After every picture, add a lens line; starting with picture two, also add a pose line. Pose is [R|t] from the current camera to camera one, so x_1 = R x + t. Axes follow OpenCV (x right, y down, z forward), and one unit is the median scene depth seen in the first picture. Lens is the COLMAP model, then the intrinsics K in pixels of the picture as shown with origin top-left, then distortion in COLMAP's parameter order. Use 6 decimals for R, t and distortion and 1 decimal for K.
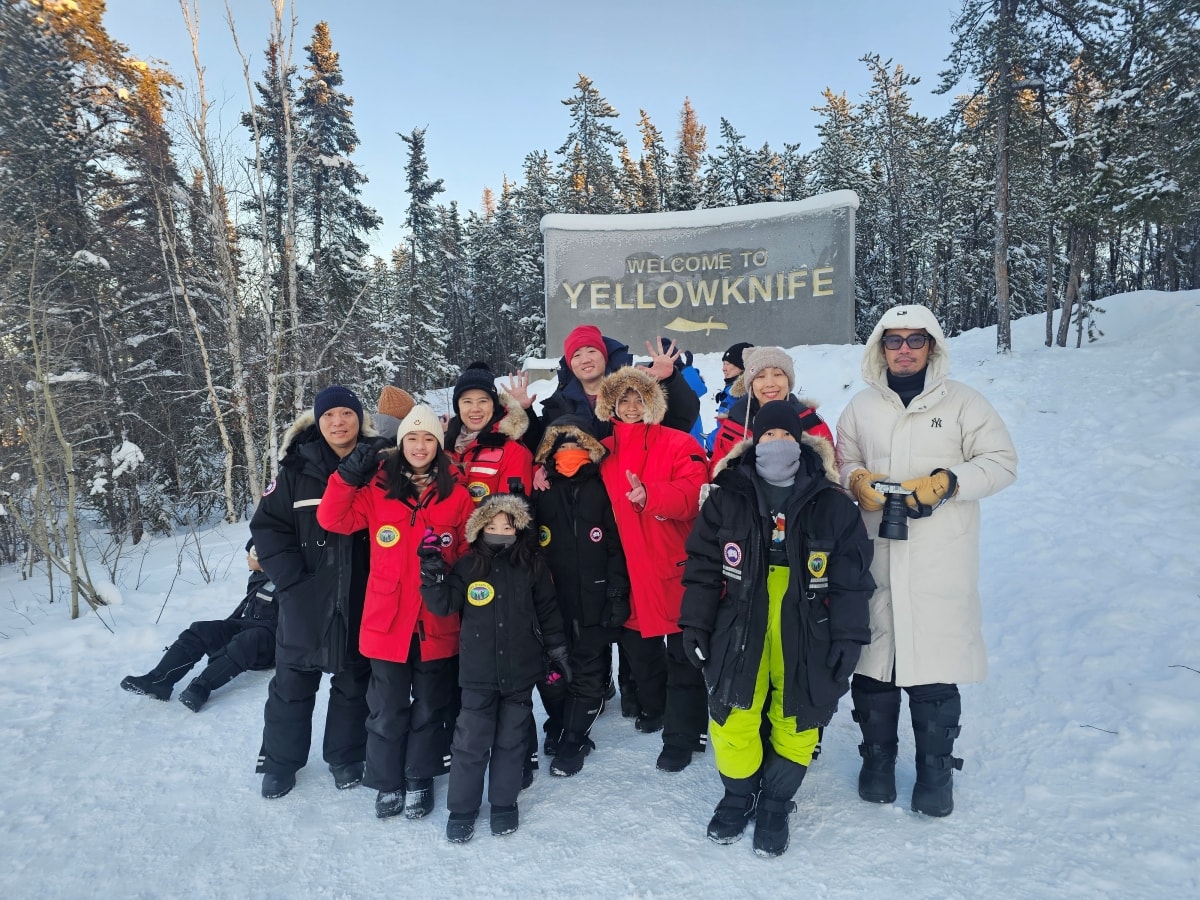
lens RADIAL K [[772.4, 0, 600.0], [0, 772.4, 450.0], [0, 0, 1]] dist [0.062525, -0.042047]
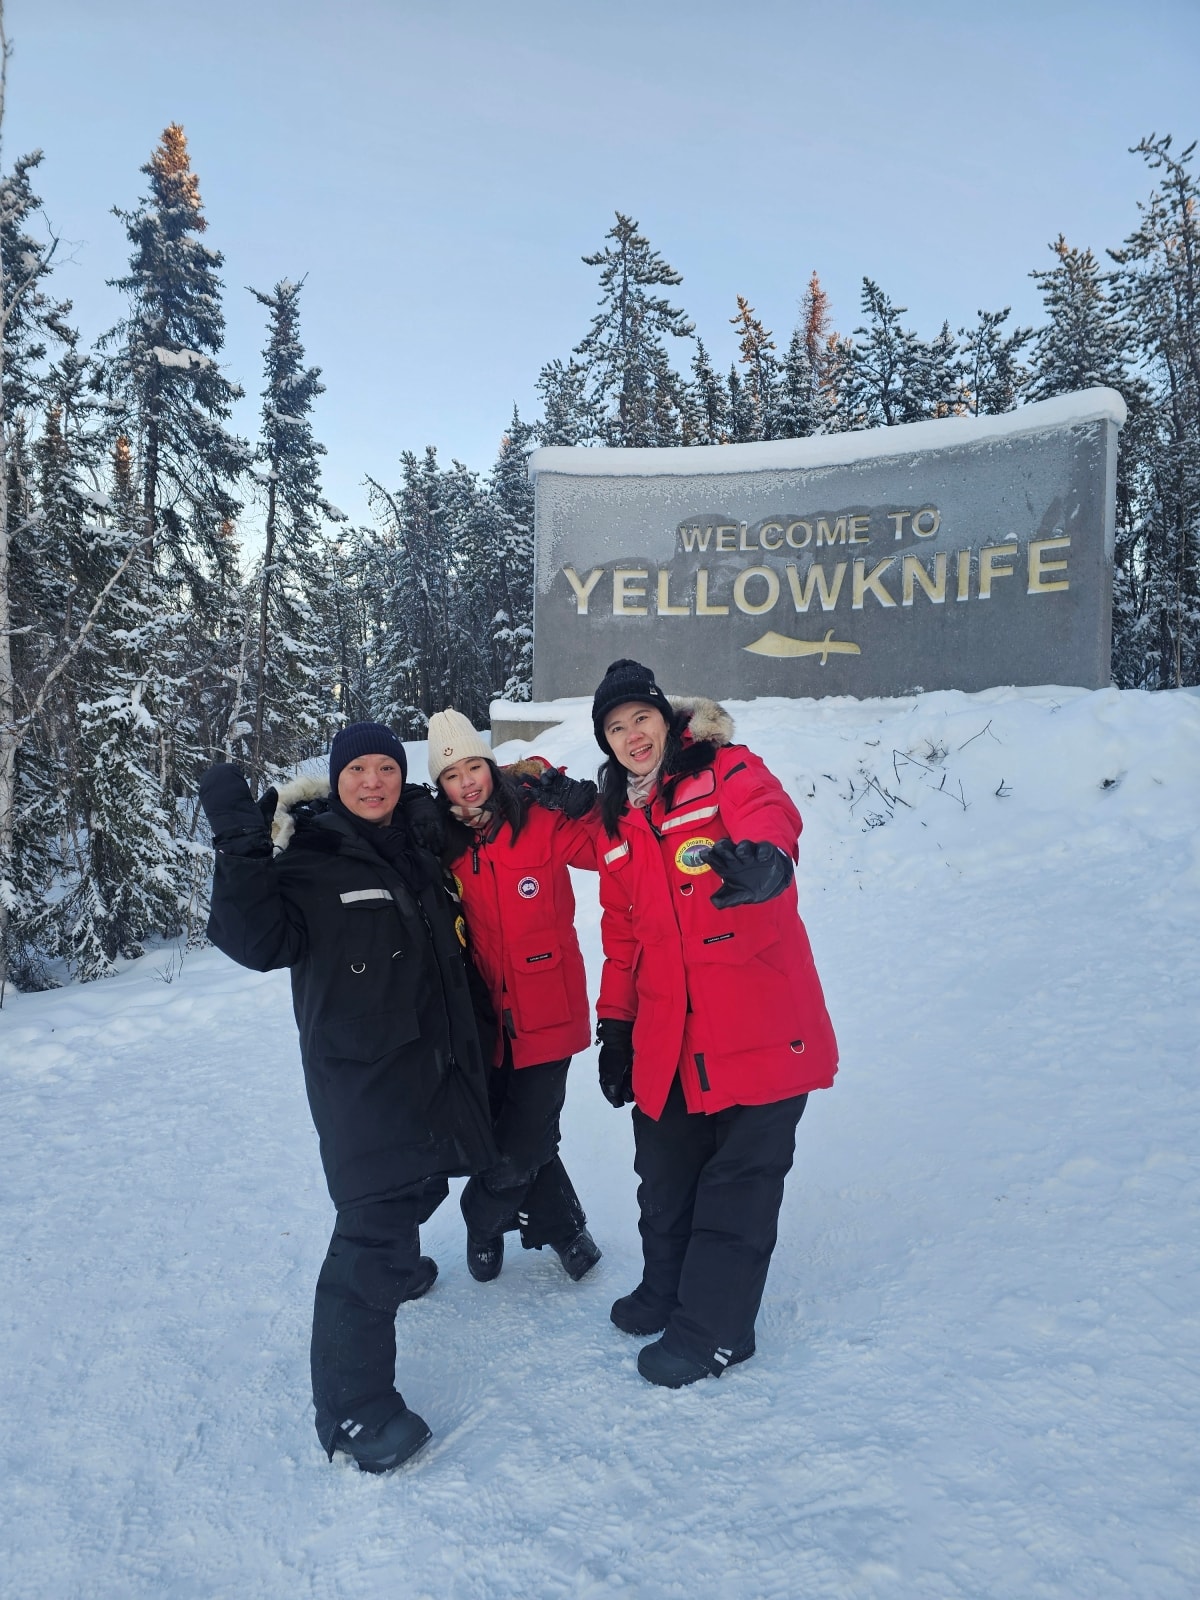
lens RADIAL K [[1029.9, 0, 600.0], [0, 1029.9, 800.0], [0, 0, 1]] dist [0.062525, -0.042047]
pose [[0.993676, 0.029377, -0.108375, 0.064185], [-0.031008, 0.999429, -0.013395, -0.038393], [0.107920, 0.016670, 0.994020, 0.258700]]
